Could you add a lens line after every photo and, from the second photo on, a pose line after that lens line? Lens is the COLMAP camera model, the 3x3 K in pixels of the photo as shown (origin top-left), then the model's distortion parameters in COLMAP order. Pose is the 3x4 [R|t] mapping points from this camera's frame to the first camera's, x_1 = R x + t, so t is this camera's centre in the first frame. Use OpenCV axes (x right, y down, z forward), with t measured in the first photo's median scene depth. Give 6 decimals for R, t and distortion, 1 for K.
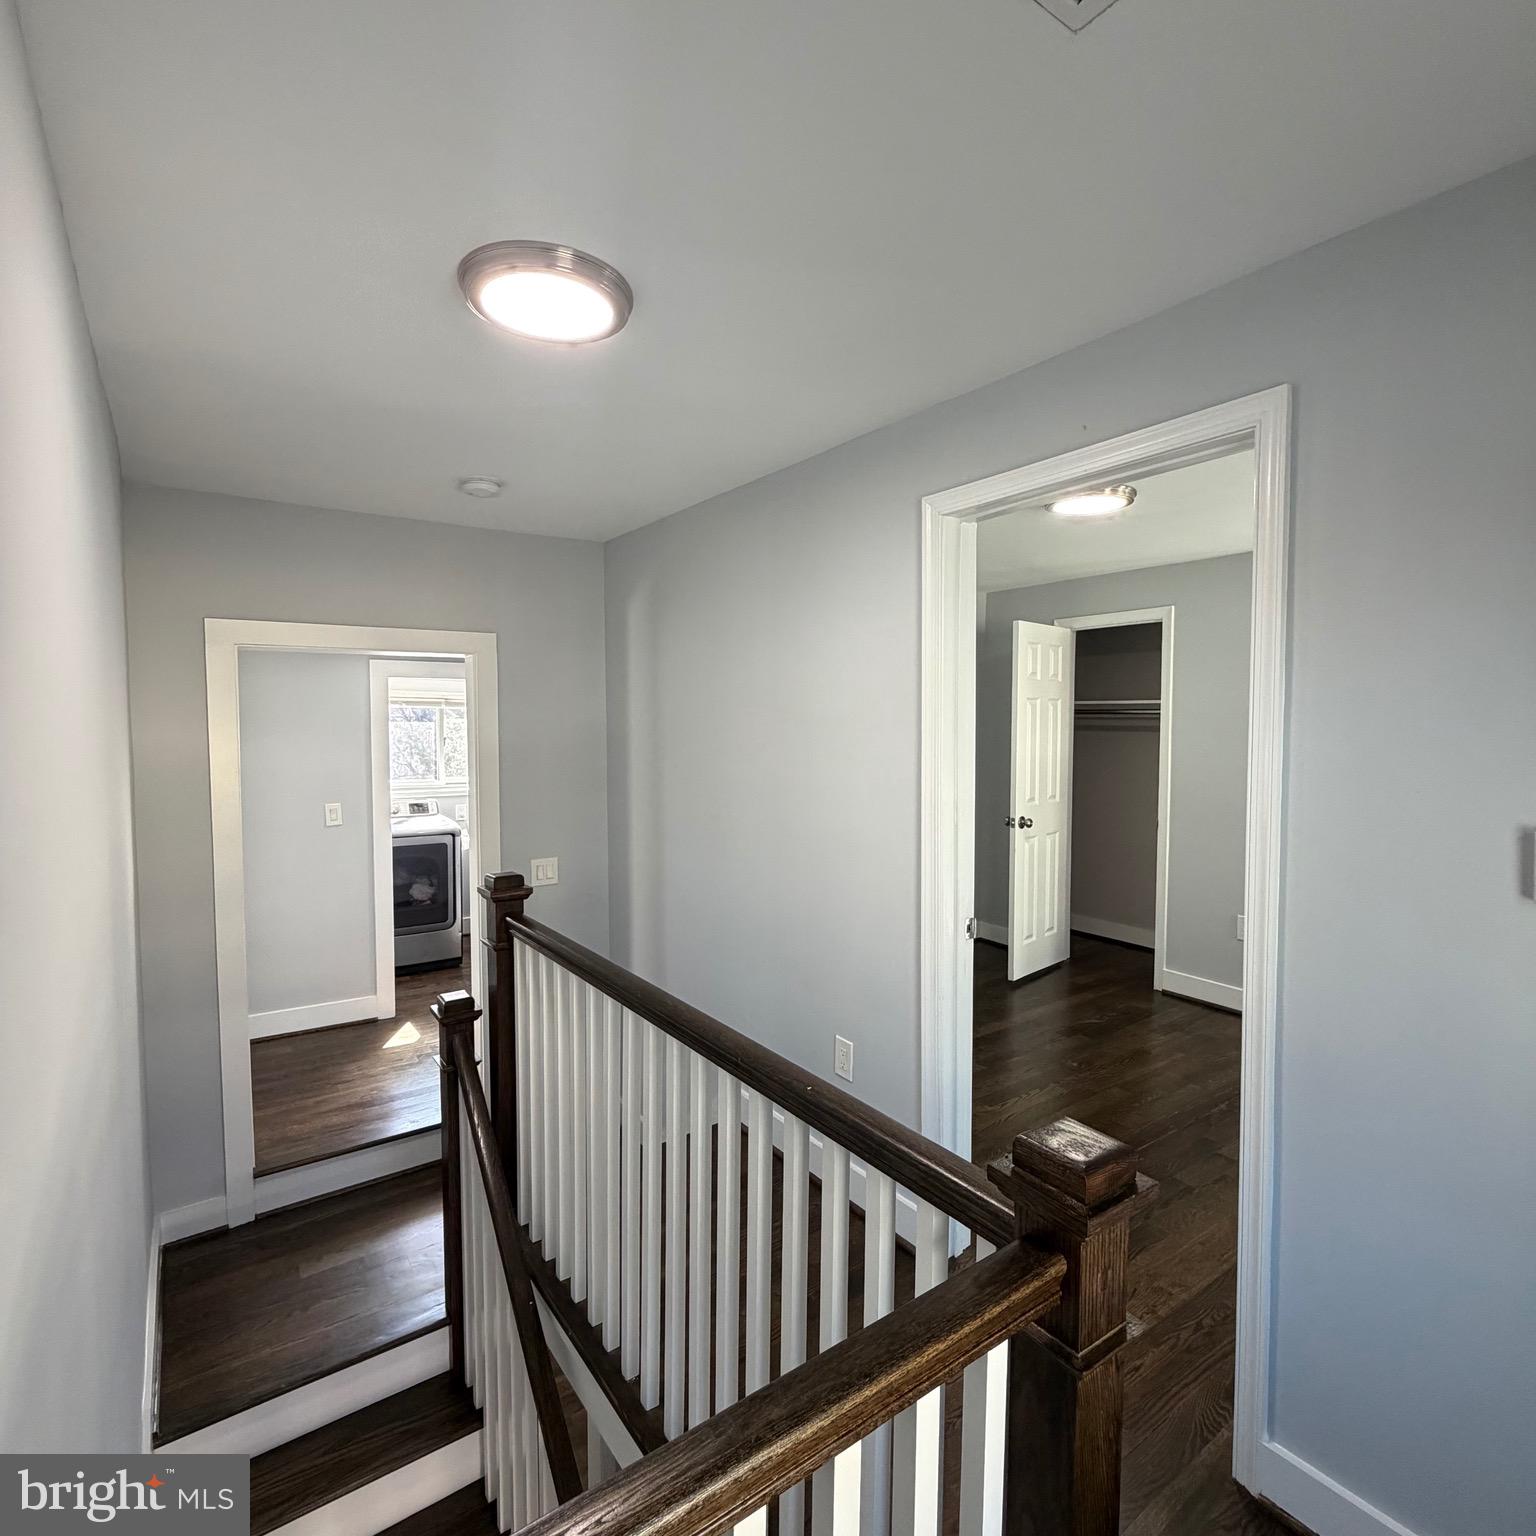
lens RADIAL K [[818.9, 0, 764.2], [0, 818.9, 761.3], [0, 0, 1]] dist [-0.002109, -0.000319]
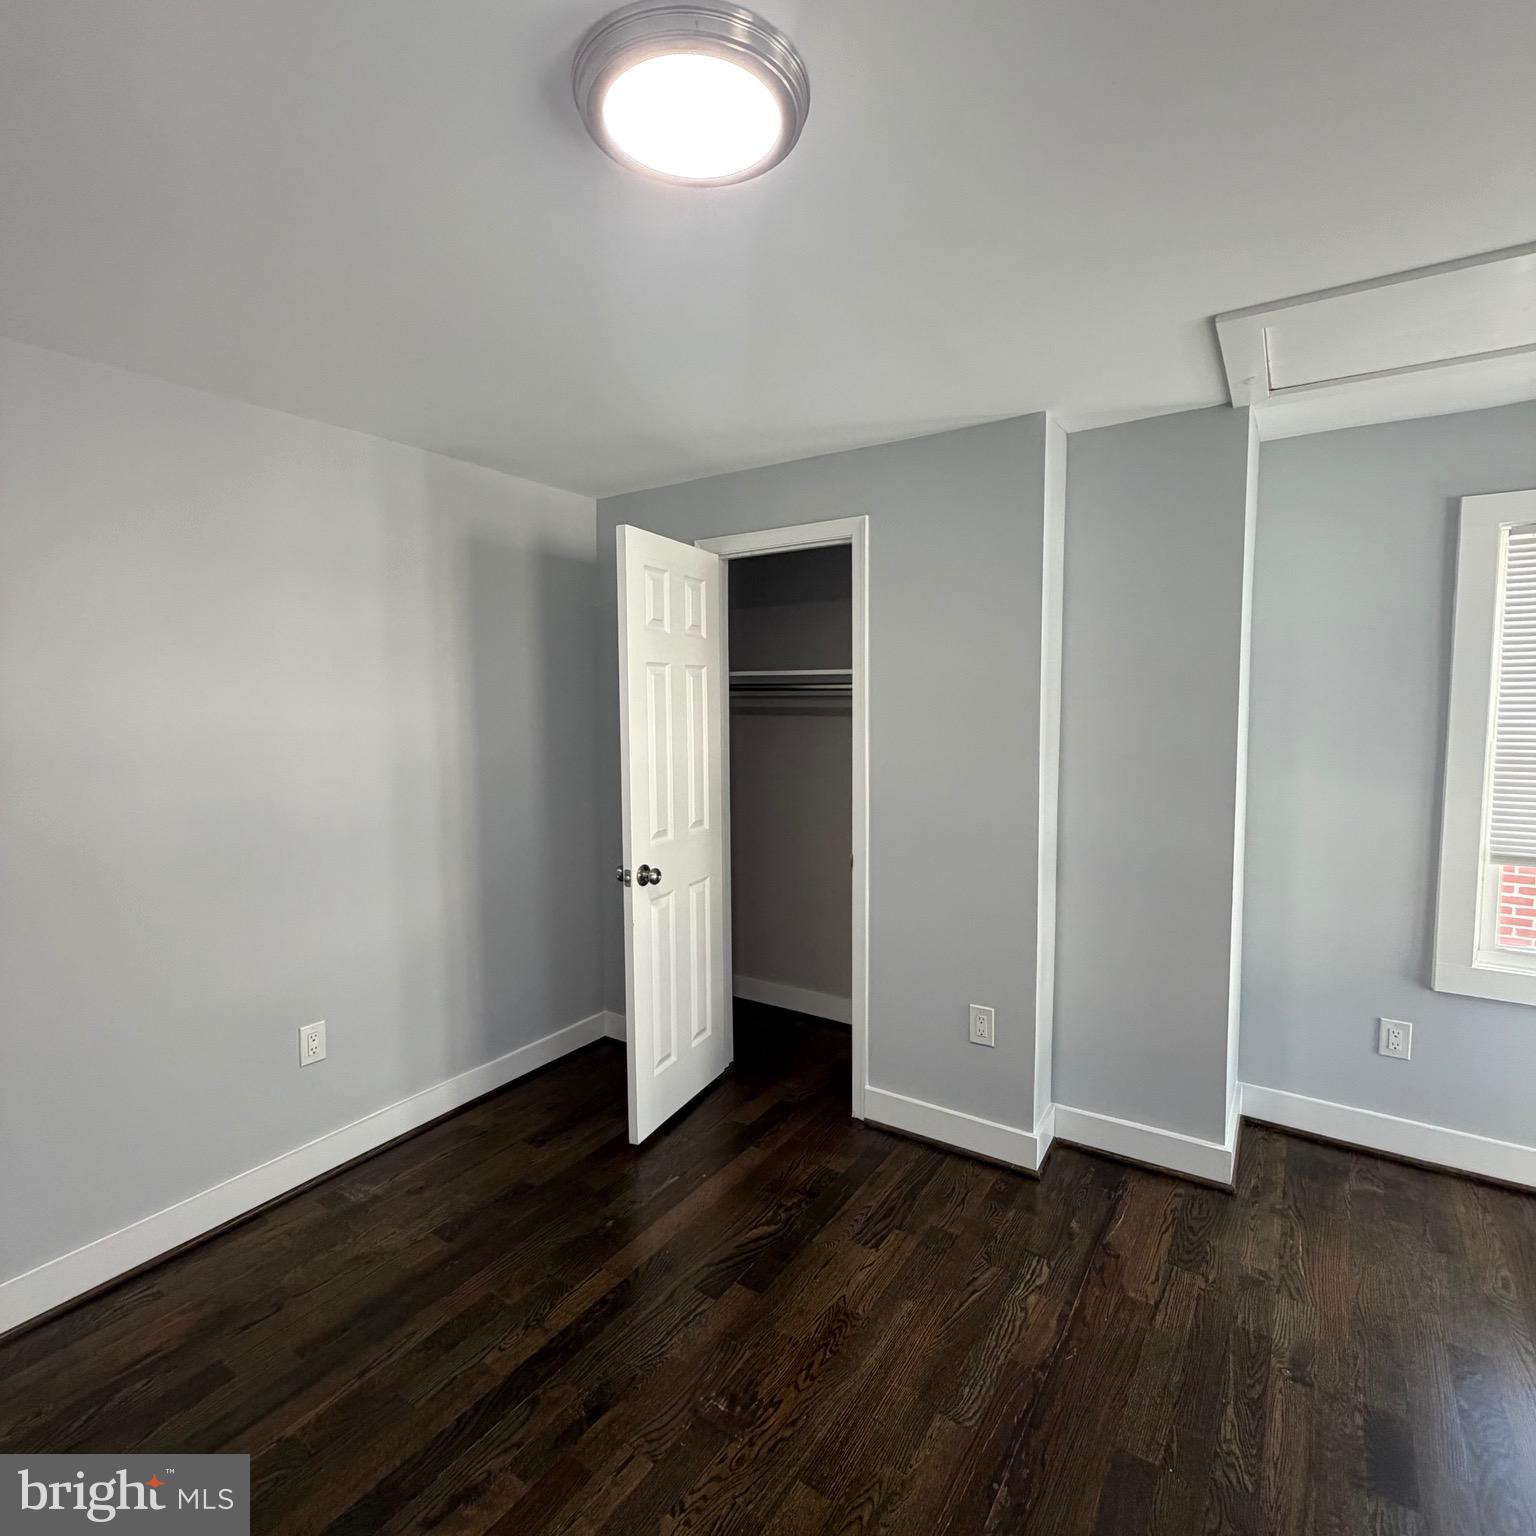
lens RADIAL K [[818.9, 0, 764.2], [0, 818.9, 761.3], [0, 0, 1]] dist [-0.002109, -0.000319]
pose [[0.933743, -0.031703, 0.356538, 0.187637], [0.025079, 0.999417, 0.023188, -0.018134], [-0.357065, -0.012710, 0.933993, 0.420066]]
